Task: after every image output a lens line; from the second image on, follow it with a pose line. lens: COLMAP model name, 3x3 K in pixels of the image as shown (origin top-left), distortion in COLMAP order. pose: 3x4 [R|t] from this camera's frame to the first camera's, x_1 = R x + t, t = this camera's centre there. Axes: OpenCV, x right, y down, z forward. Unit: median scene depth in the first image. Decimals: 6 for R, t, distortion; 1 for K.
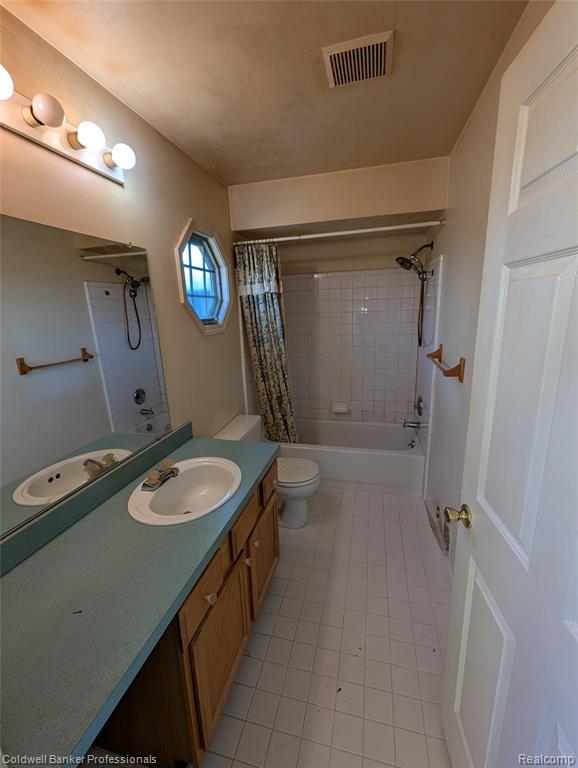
lens RADIAL K [[315.9, 0, 291.1], [0, 315.9, 381.6], [0, 0, 1]] dist [-0.000488, -0.000371]
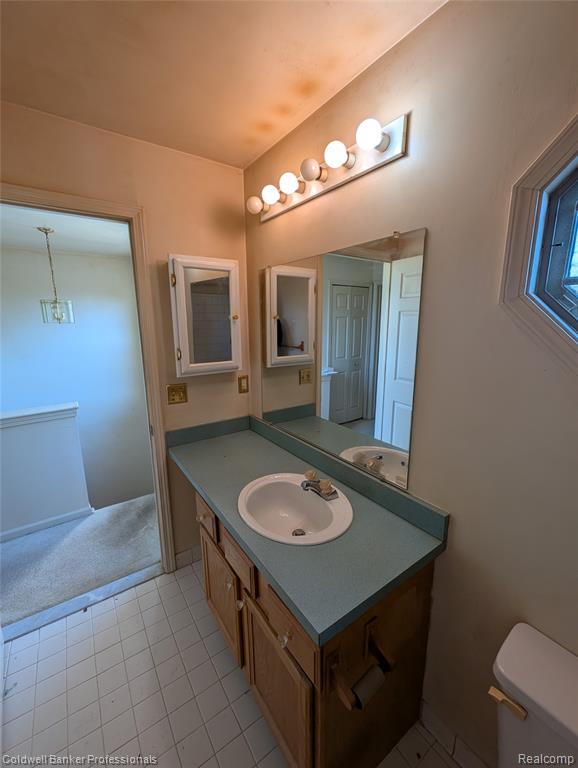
lens RADIAL K [[315.9, 0, 288.1], [0, 315.9, 387.0], [0, 0, 1]] dist [-0.000488, -0.000371]
pose [[-0.647144, 0.190772, -0.738113, 0.329674], [-0.146467, 0.919037, 0.365949, -0.348894], [0.748166, 0.344931, -0.566807, 1.445090]]
